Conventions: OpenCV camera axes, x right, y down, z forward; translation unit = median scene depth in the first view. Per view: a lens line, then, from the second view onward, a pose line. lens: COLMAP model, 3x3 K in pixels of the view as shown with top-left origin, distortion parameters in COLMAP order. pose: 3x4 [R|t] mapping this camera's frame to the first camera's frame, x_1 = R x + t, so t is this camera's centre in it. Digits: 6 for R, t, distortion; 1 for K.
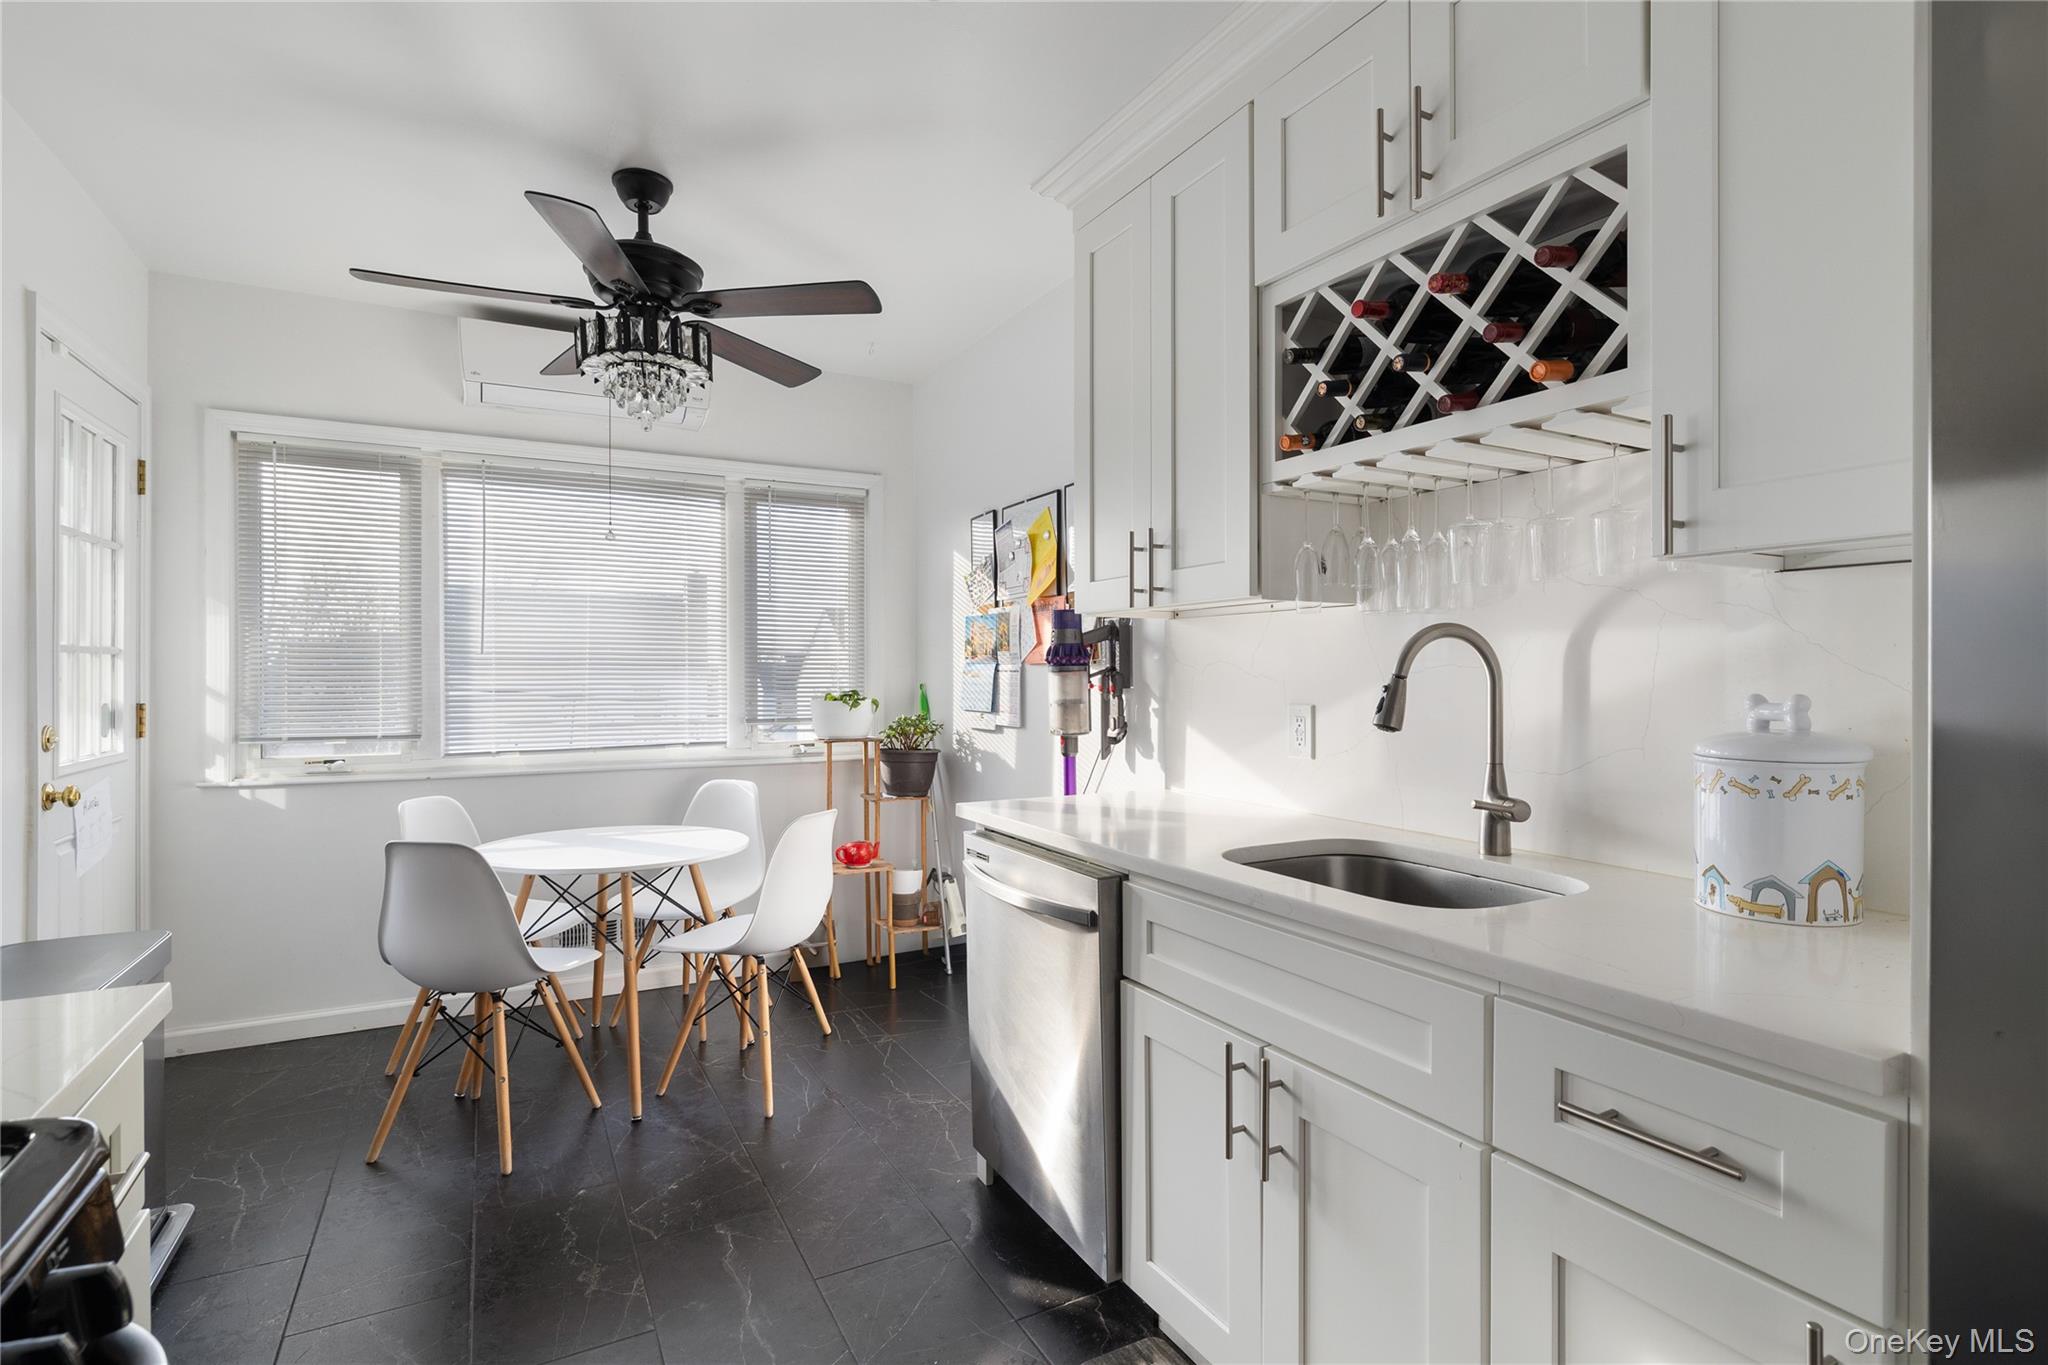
lens RADIAL K [[980.0, 0, 1018.4], [0, 980.0, 680.4], [0, 0, 1]] dist [-0.001712, -0.000478]
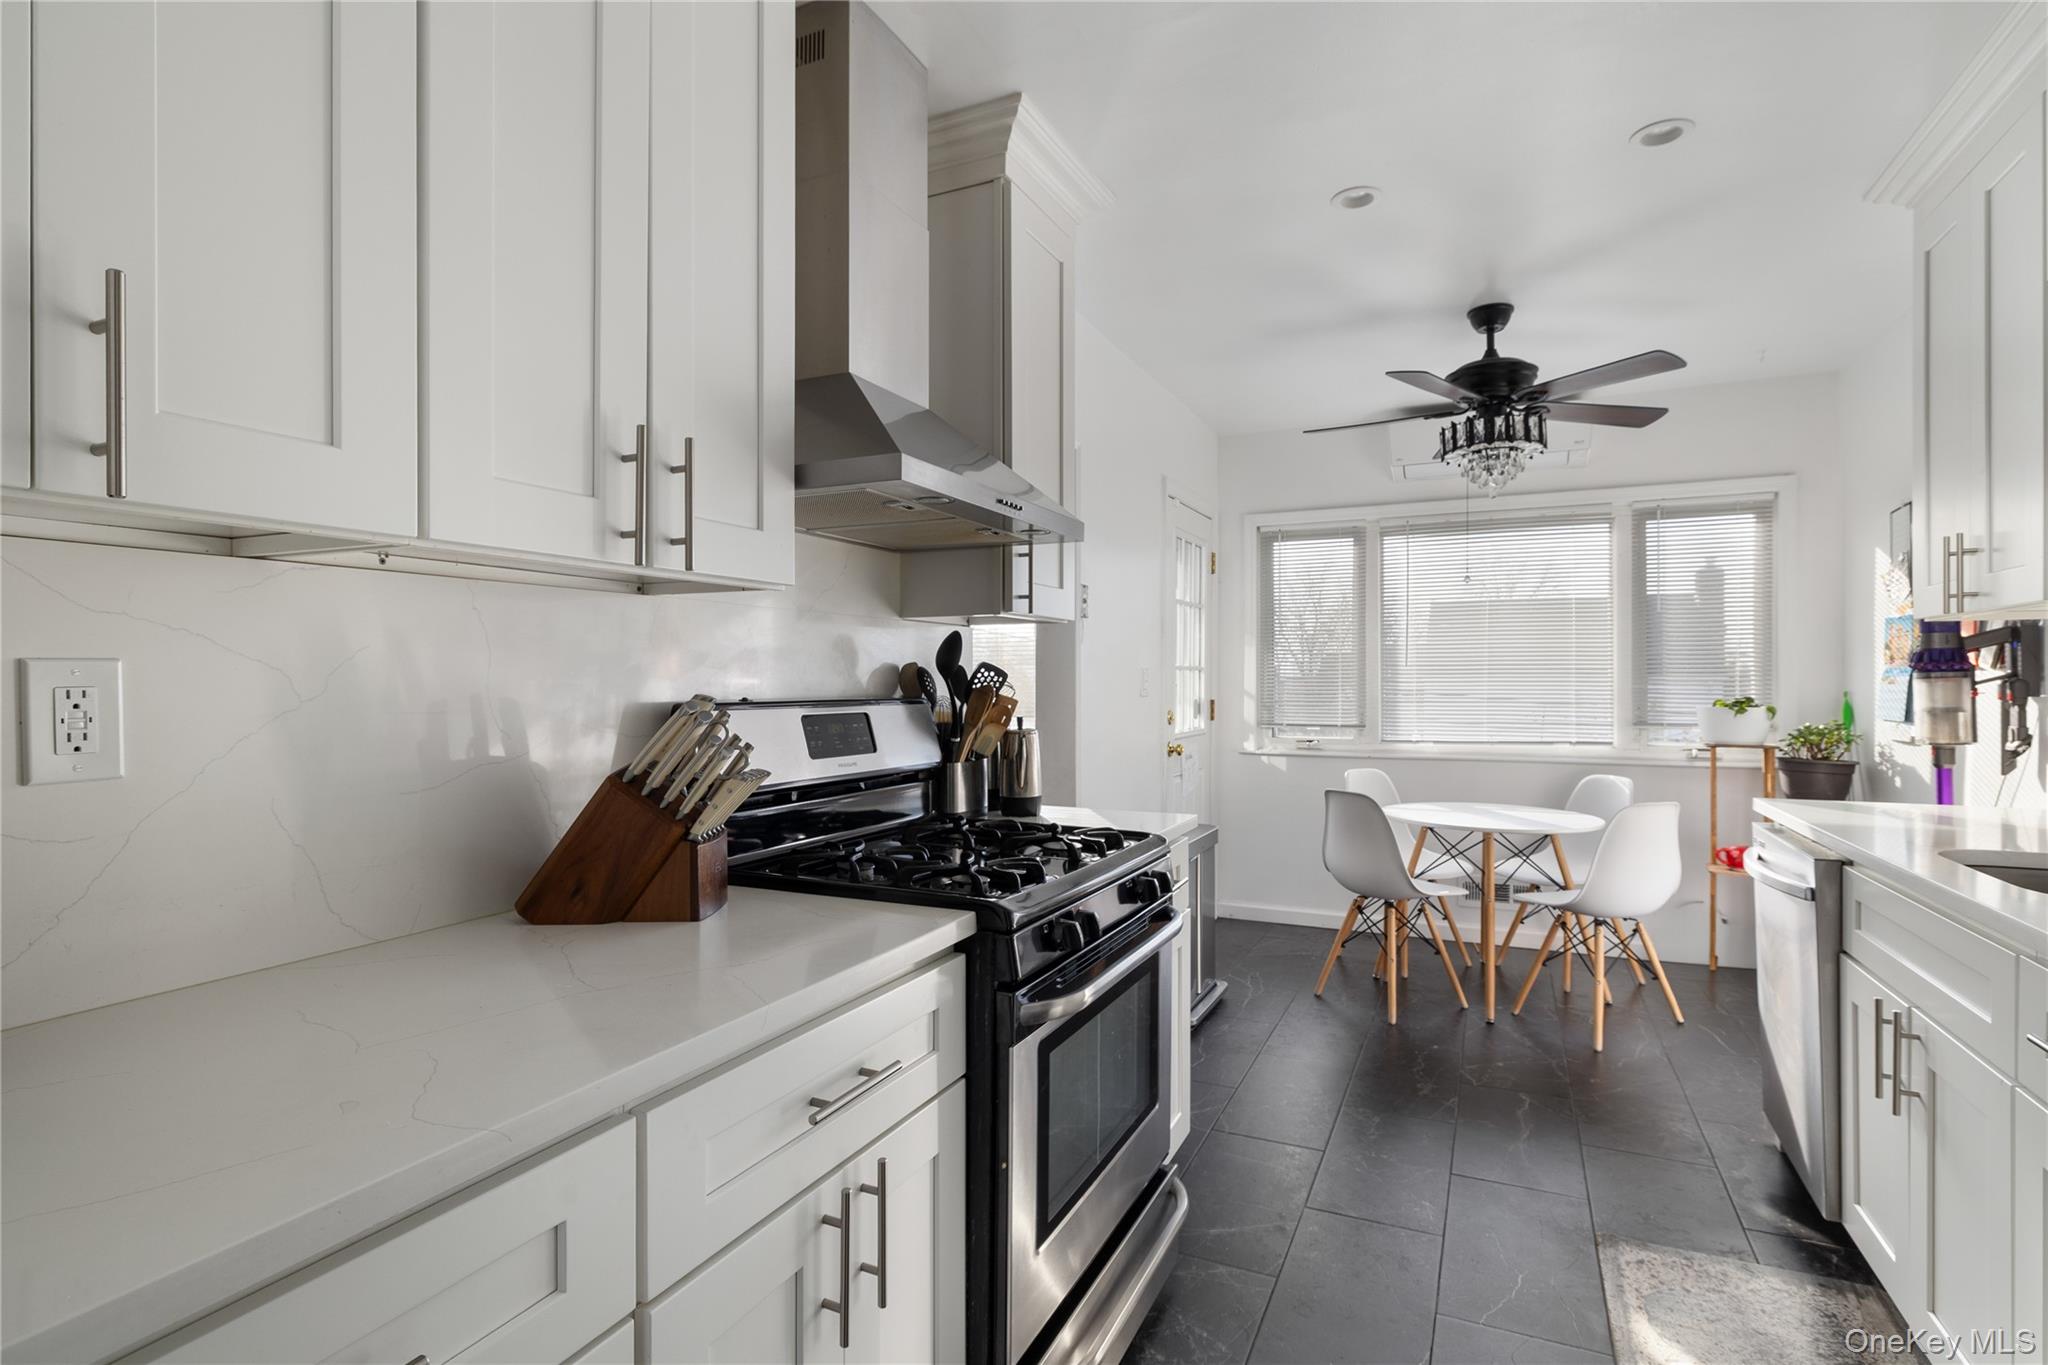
lens RADIAL K [[980.0, 0, 1023.8], [0, 980.0, 684.0], [0, 0, 1]] dist [-0.001712, -0.000478]
pose [[0.587481, 0.000356, -0.809238, 0.285017], [-0.002745, 0.999995, -0.001552, 0.000566], [0.809234, 0.003133, 0.587479, -0.258633]]
